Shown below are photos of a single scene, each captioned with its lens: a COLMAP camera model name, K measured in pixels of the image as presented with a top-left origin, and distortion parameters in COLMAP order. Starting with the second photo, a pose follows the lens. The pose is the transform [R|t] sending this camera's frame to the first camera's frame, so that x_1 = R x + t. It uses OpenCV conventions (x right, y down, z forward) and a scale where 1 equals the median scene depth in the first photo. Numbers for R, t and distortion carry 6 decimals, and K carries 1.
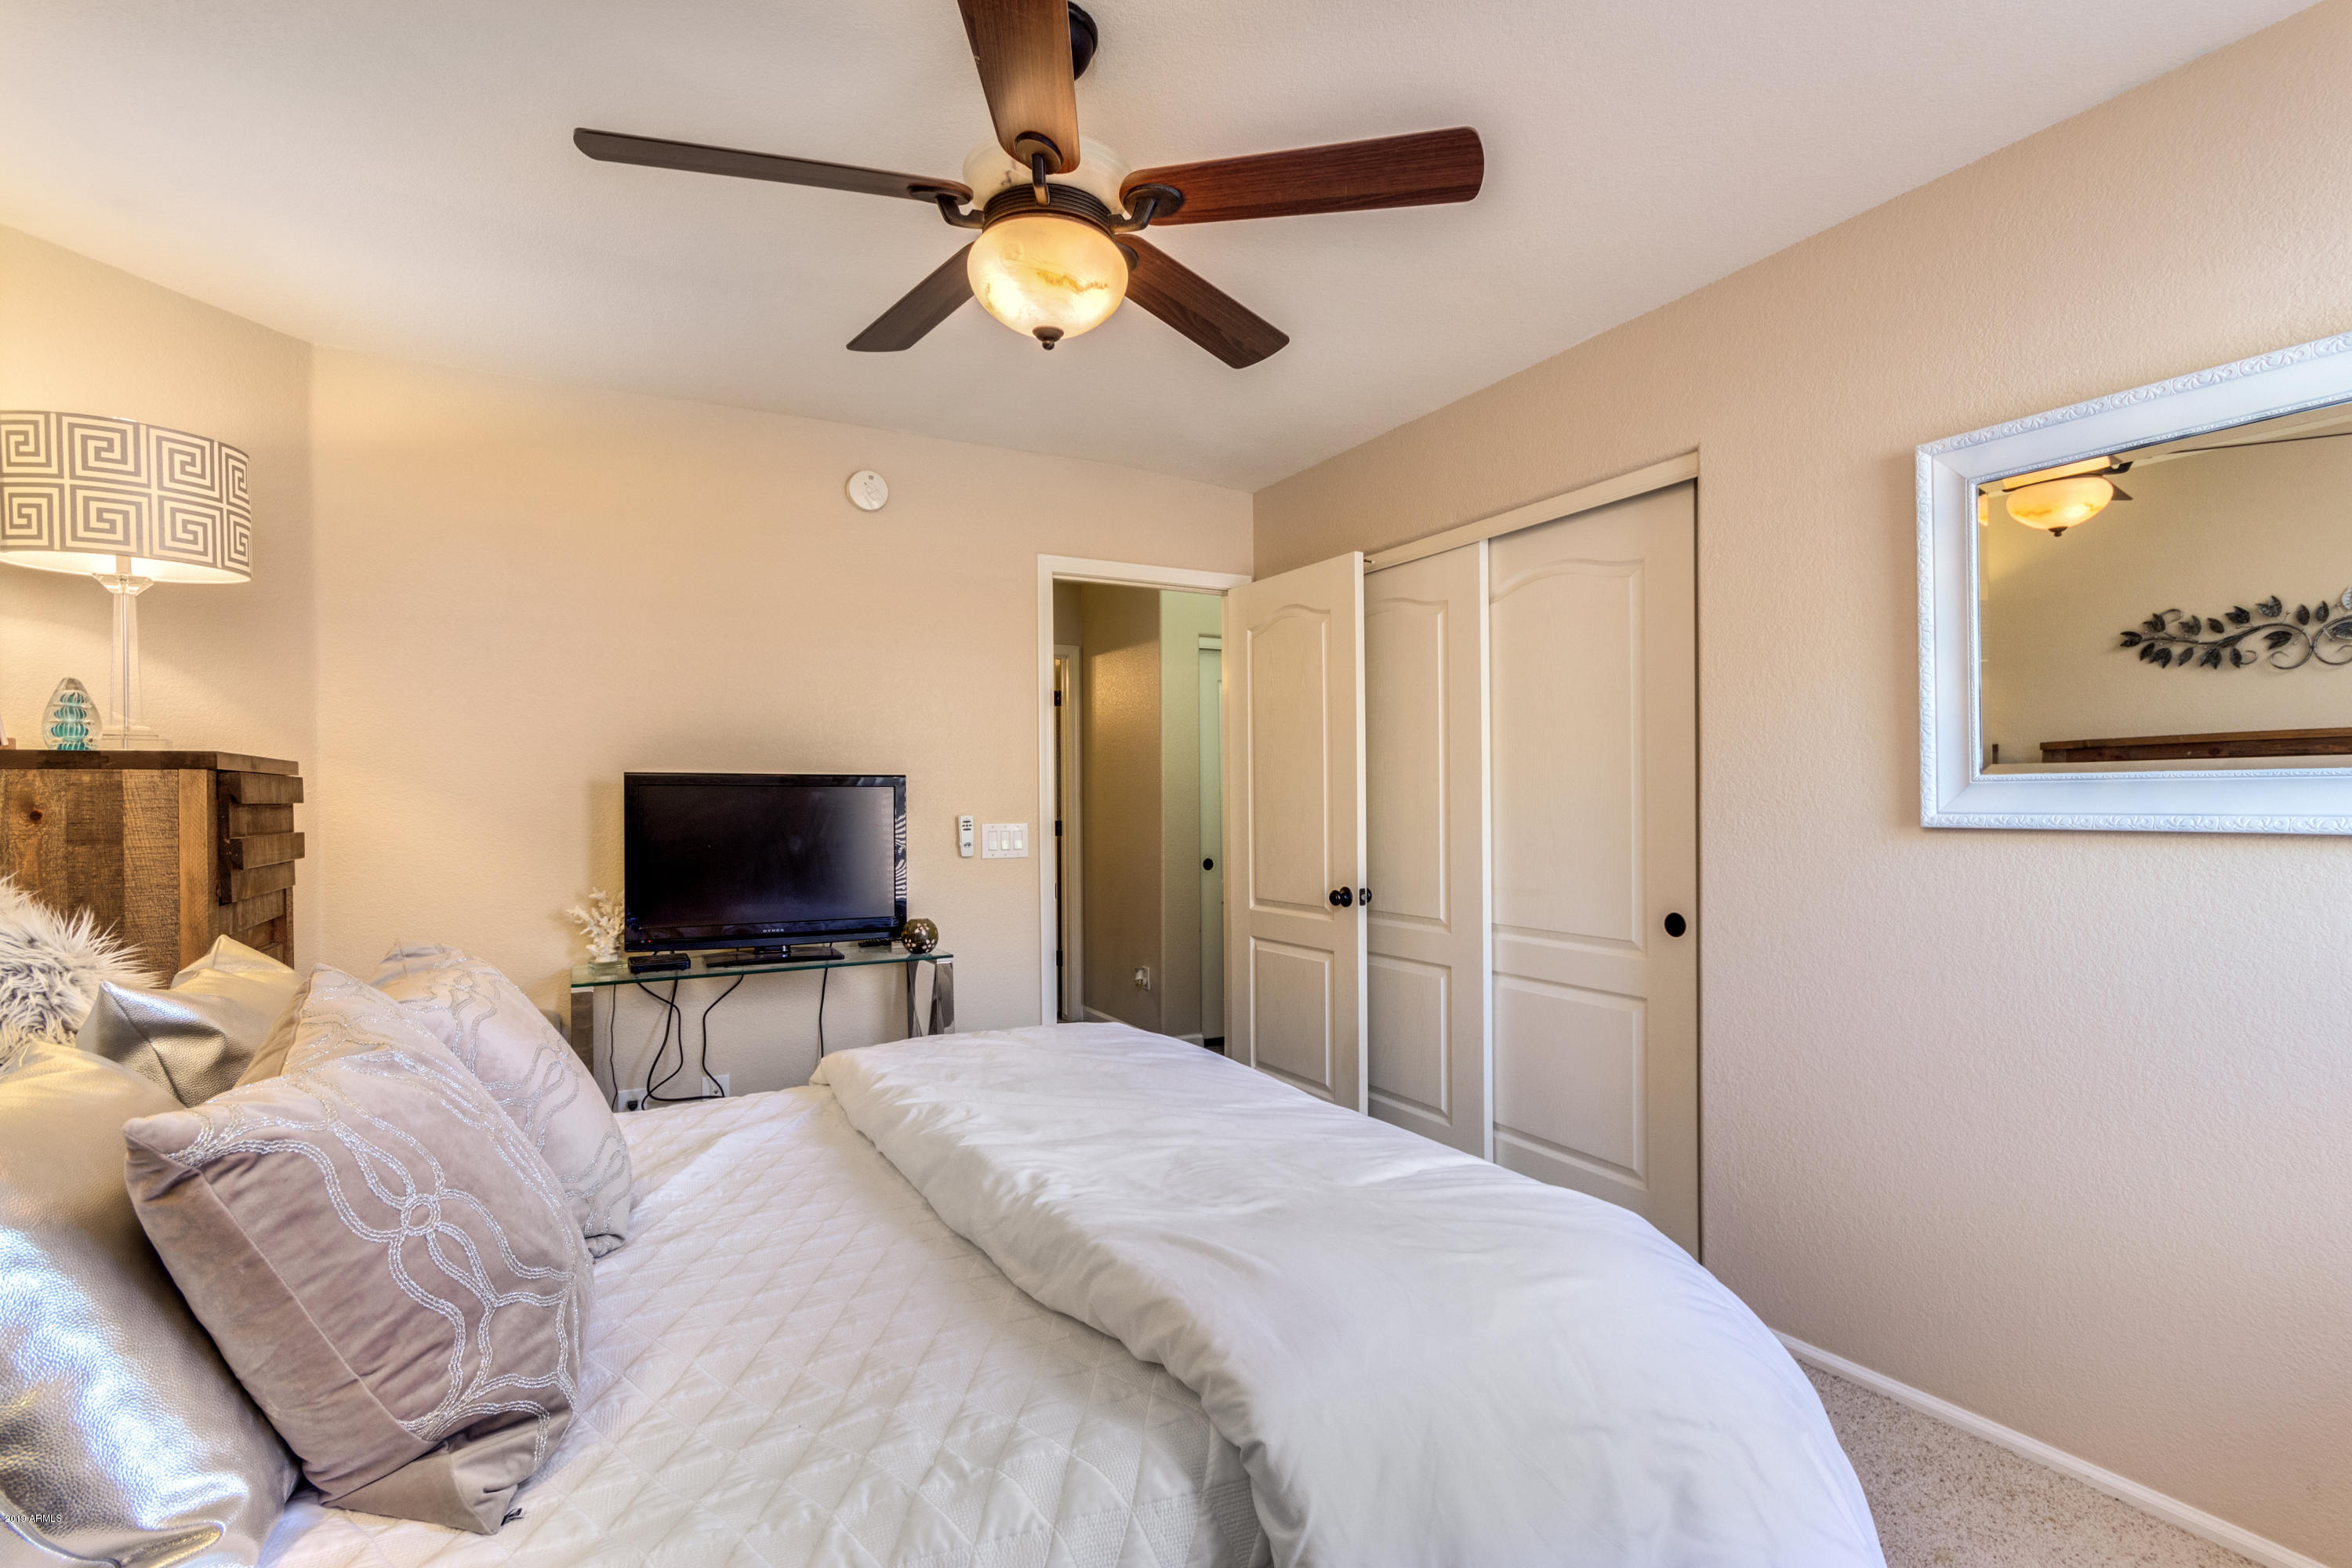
lens RADIAL K [[1097.1, 0, 1180.6], [0, 1097.1, 795.8], [0, 0, 1]] dist [0.001795, 0.001253]
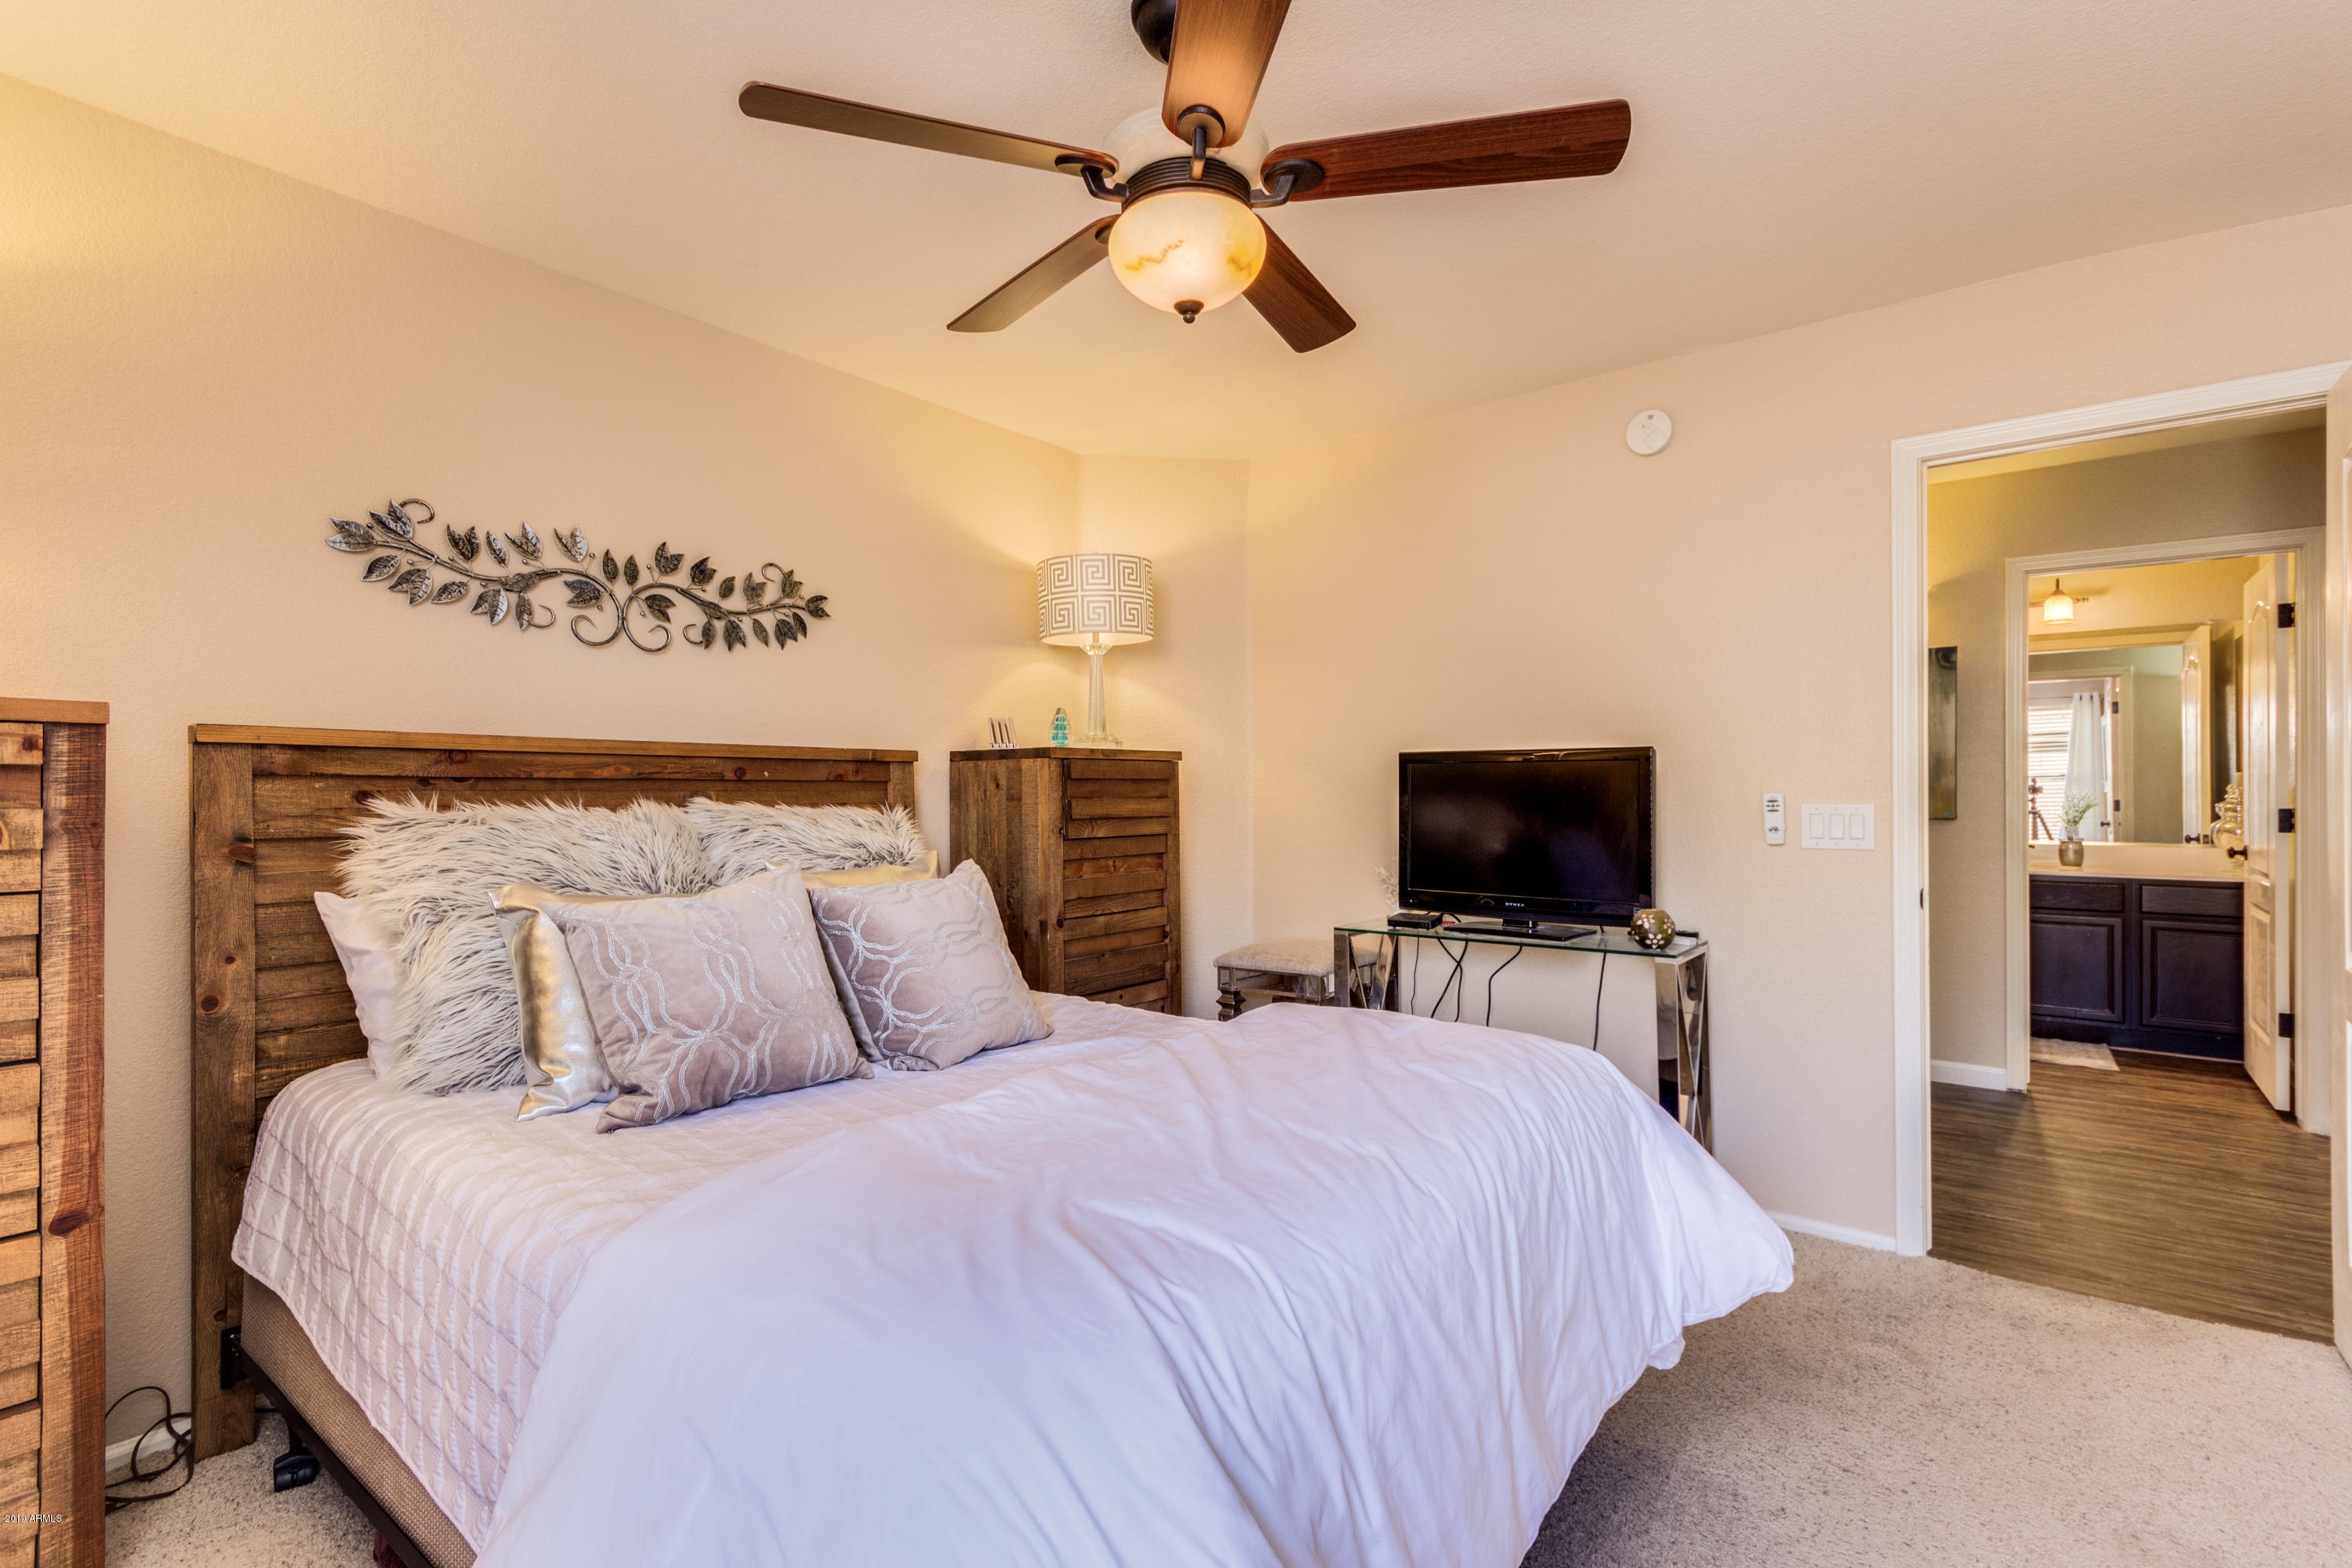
lens RADIAL K [[1097.1, 0, 1178.7], [0, 1097.1, 787.4], [0, 0, 1]] dist [0.001795, 0.001253]
pose [[0.379733, 0.001530, -0.925095, 0.709581], [0.006326, 0.999971, 0.004250, 0.014163], [0.925074, -0.007466, 0.379712, 0.526557]]
